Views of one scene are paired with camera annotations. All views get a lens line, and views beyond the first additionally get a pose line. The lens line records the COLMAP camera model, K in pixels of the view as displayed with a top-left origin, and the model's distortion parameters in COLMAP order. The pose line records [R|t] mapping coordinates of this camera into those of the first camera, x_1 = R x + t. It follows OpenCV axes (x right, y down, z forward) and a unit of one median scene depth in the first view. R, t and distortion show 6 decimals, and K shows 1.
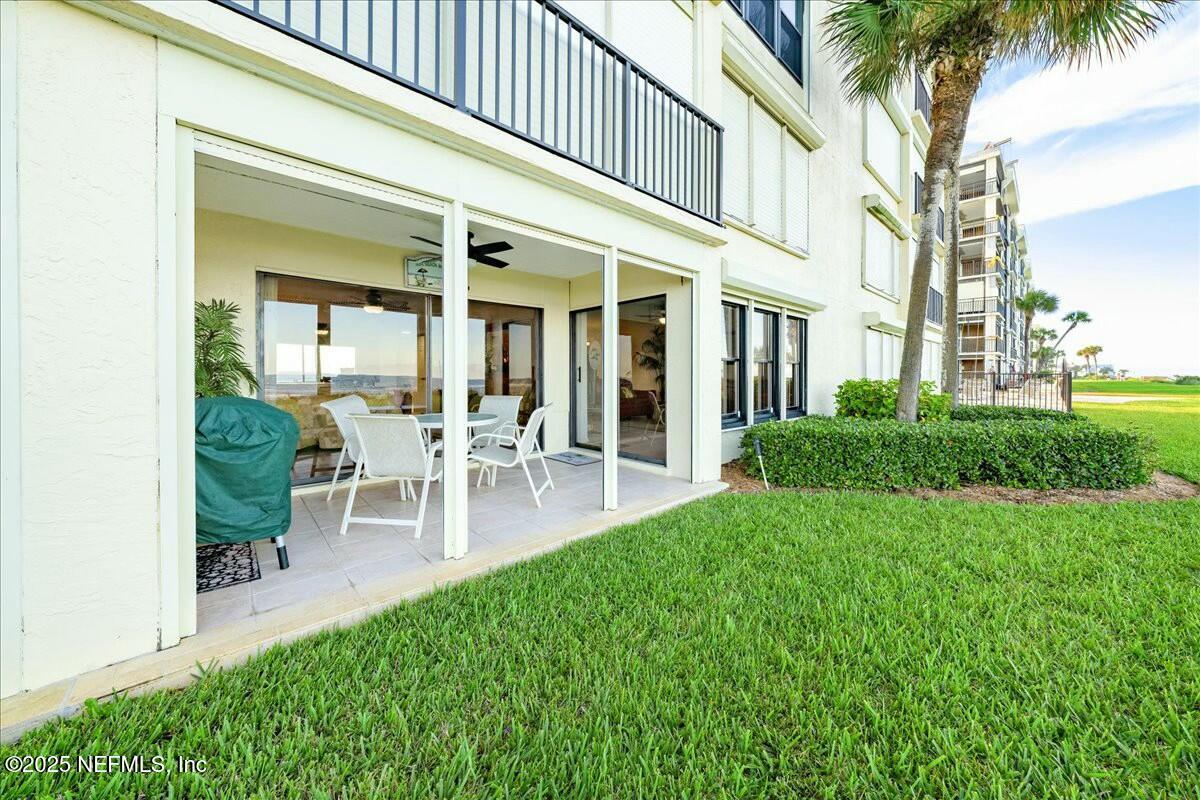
lens RADIAL K [[405.4, 0, 591.9], [0, 405.4, 379.1], [0, 0, 1]] dist [0.001462, 0.000056]
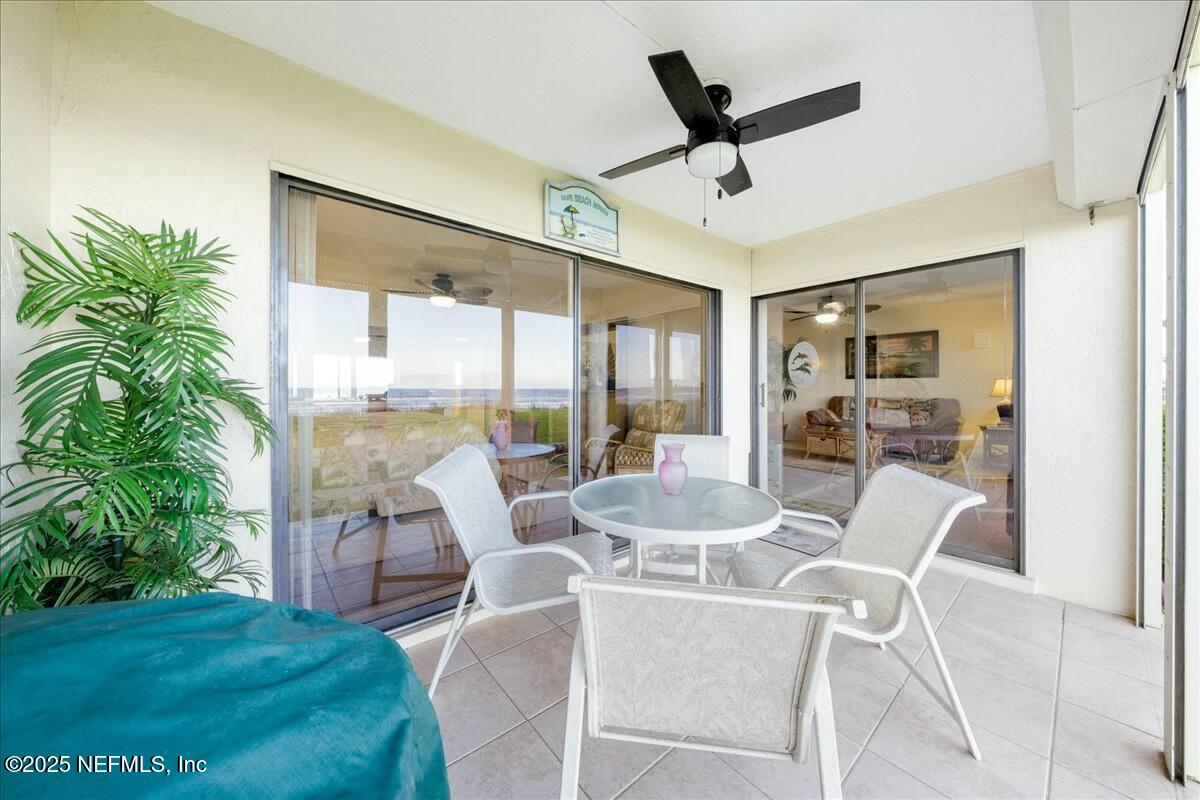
lens RADIAL K [[405.4, 0, 597.1], [0, 405.4, 388.8], [0, 0, 1]] dist [0.001462, 0.000056]
pose [[0.999150, 0.000341, -0.041225, -0.349217], [-0.000661, 0.999970, -0.007759, -0.020600], [0.041221, 0.007779, 0.999120, 0.442420]]
